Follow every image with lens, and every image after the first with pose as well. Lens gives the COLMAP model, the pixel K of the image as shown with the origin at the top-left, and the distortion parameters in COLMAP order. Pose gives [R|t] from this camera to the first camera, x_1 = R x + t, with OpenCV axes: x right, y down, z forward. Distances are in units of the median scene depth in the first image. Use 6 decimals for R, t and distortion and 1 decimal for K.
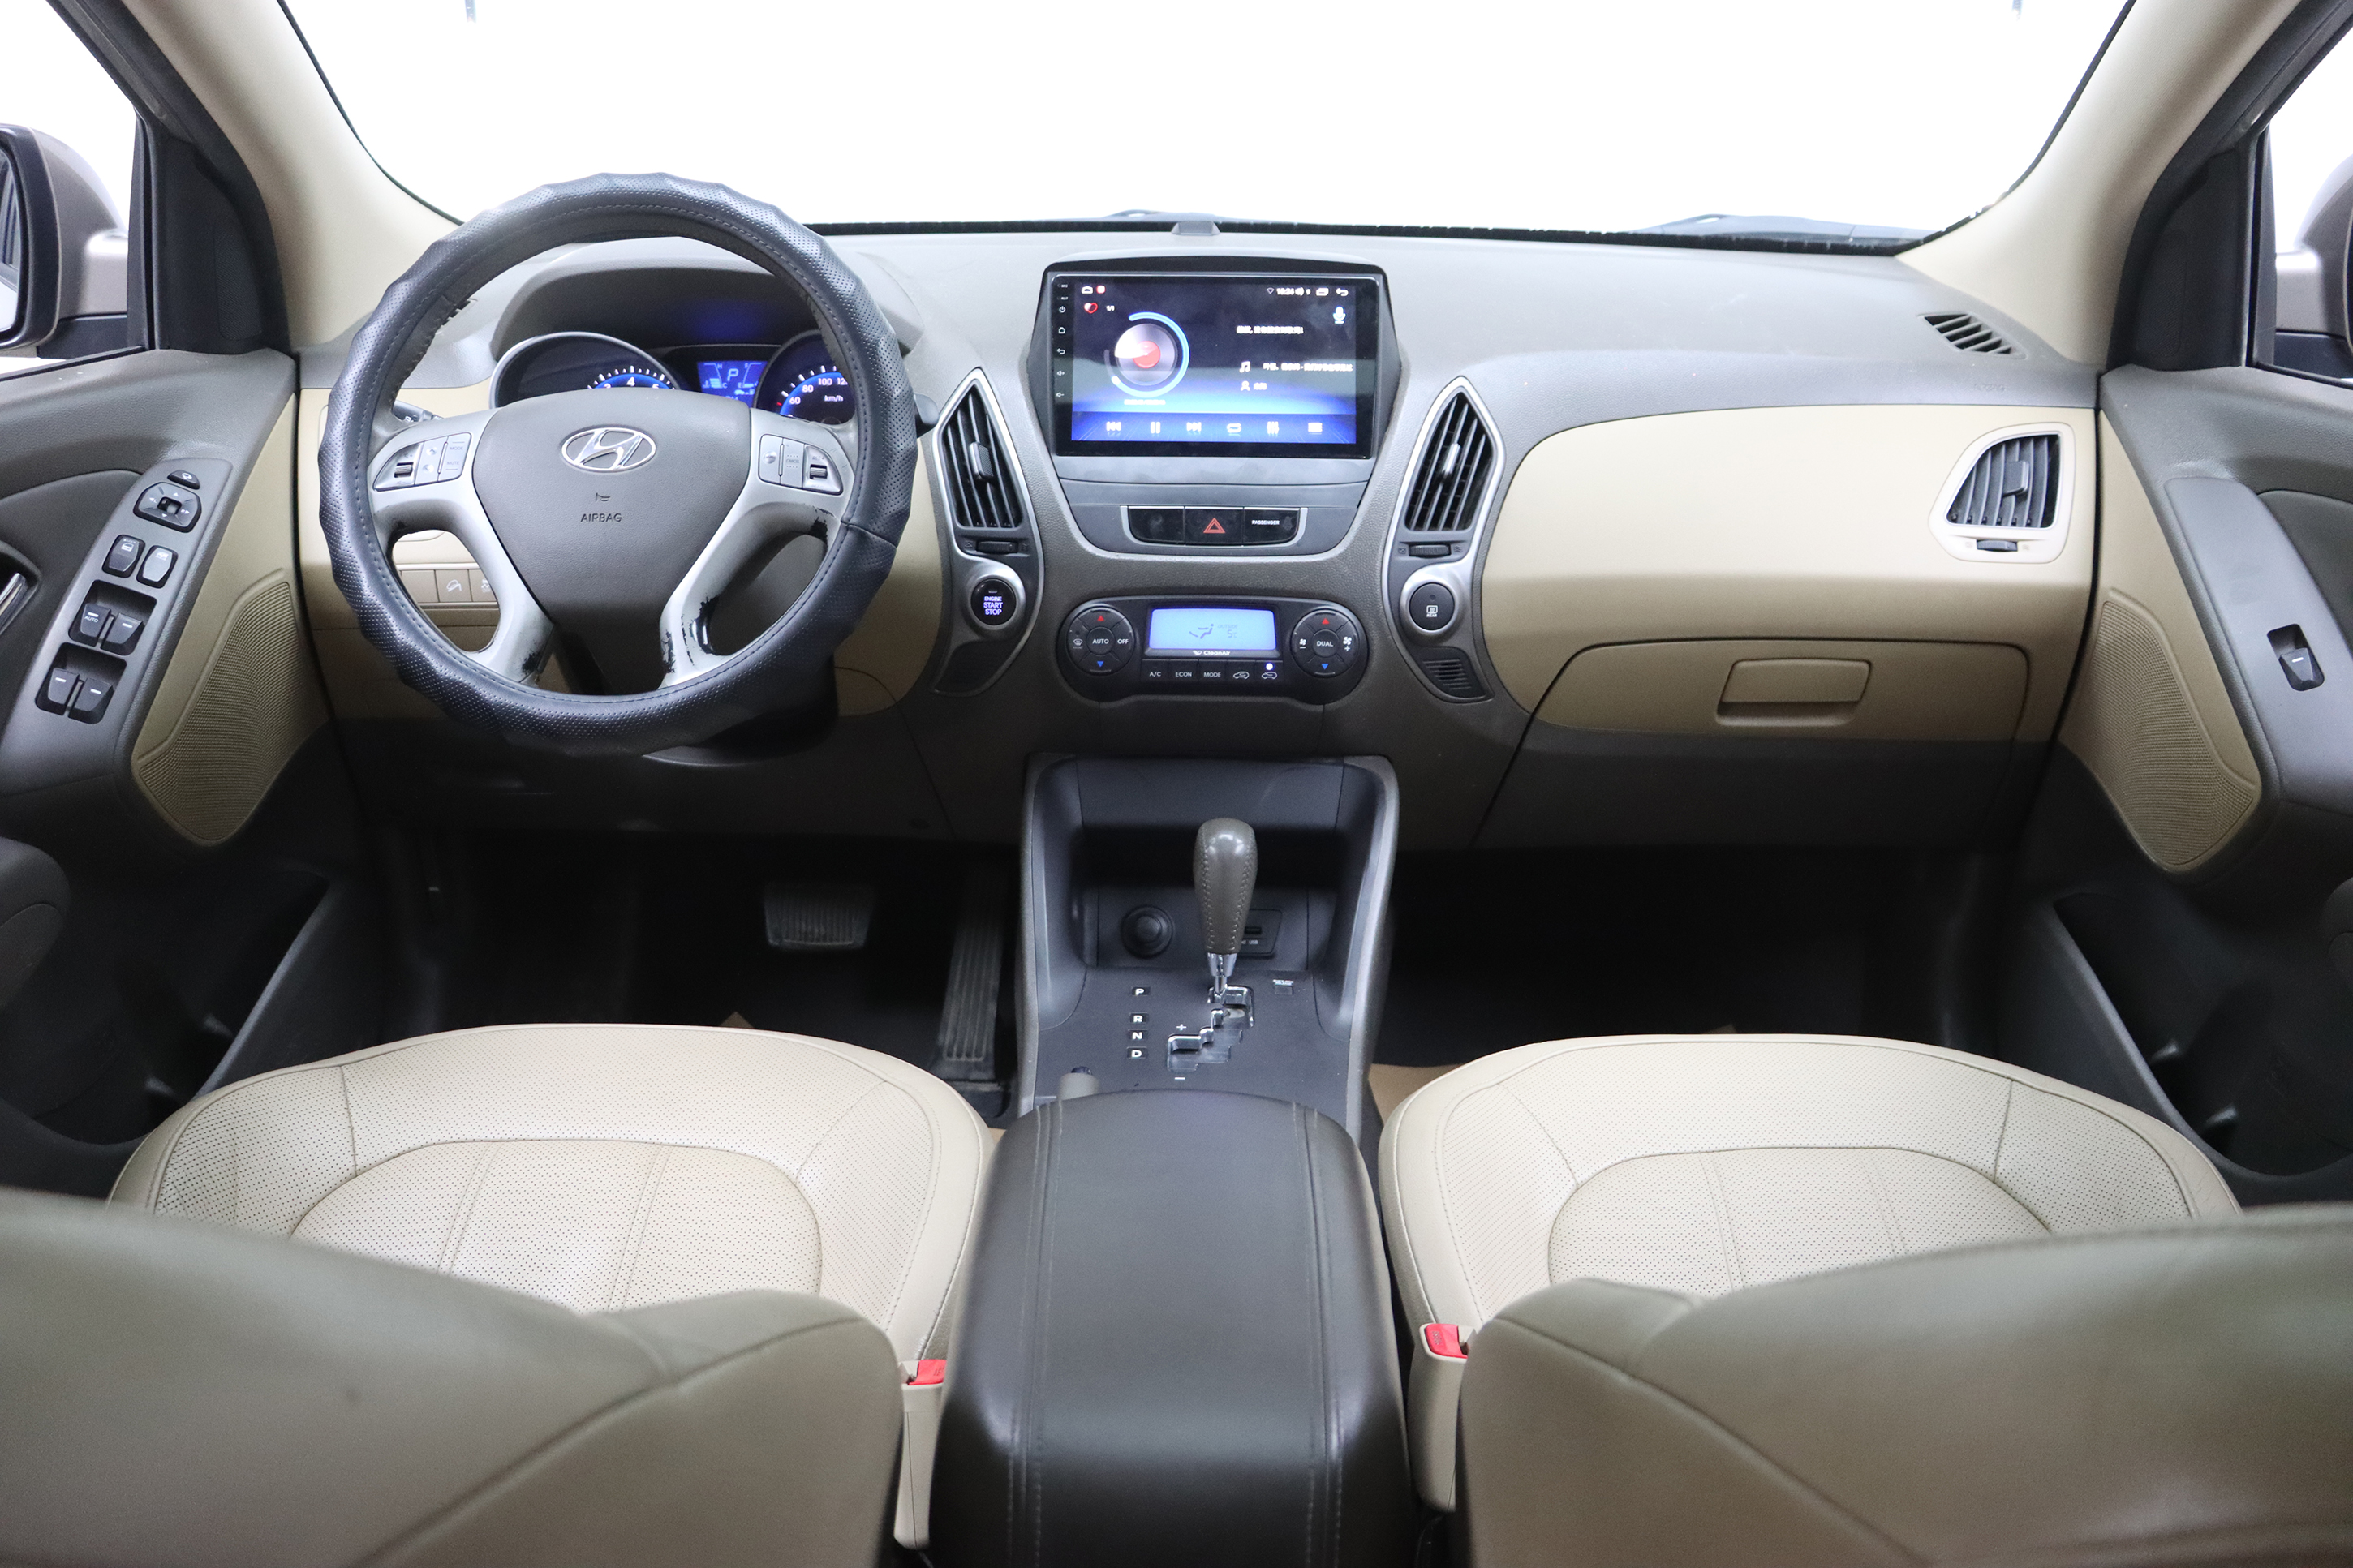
lens RADIAL K [[1925.9, 0, 1157.9], [0, 1925.9, 788.4], [0, 0, 1]] dist [-0.190865, 0.164539]
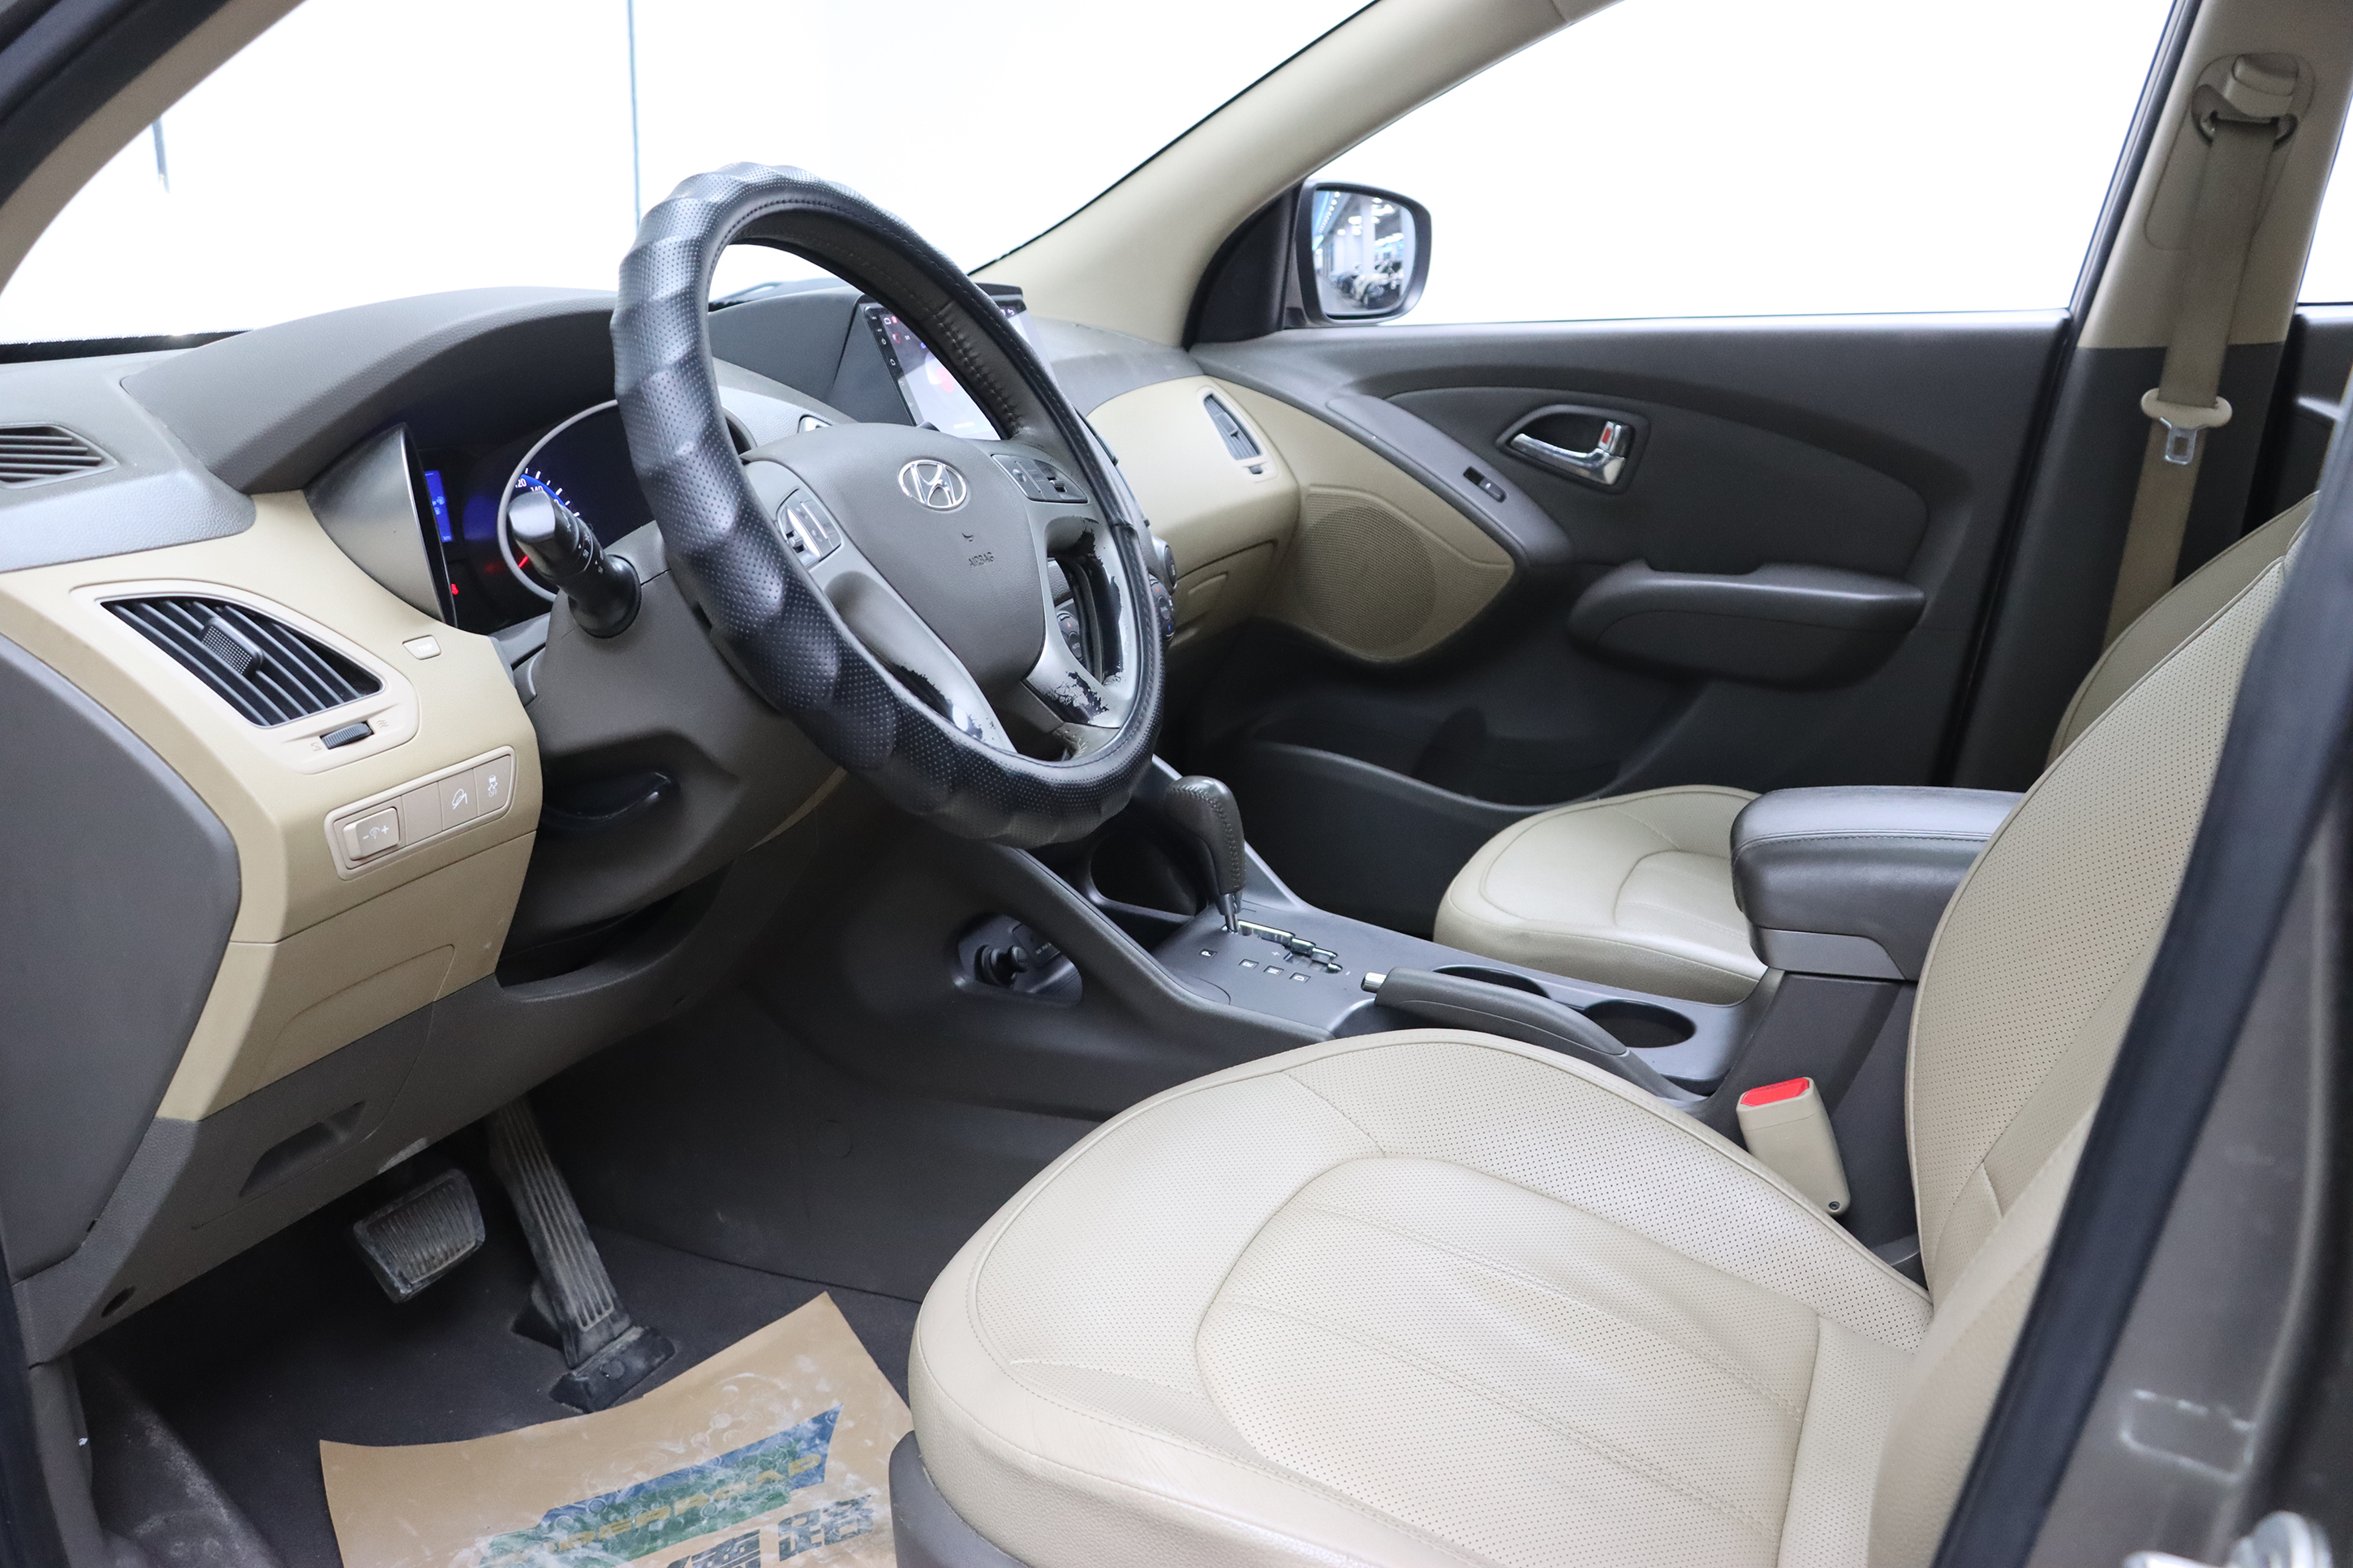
lens RADIAL K [[1922.3, 0, 1183.8], [0, 1922.3, 793.6], [0, 0, 1]] dist [-0.185901, 0.145489]
pose [[0.369749, -0.258609, 0.892416, -0.906963], [0.348880, 0.928845, 0.124617, -0.107782], [-0.861144, 0.265269, 0.433663, 0.522727]]
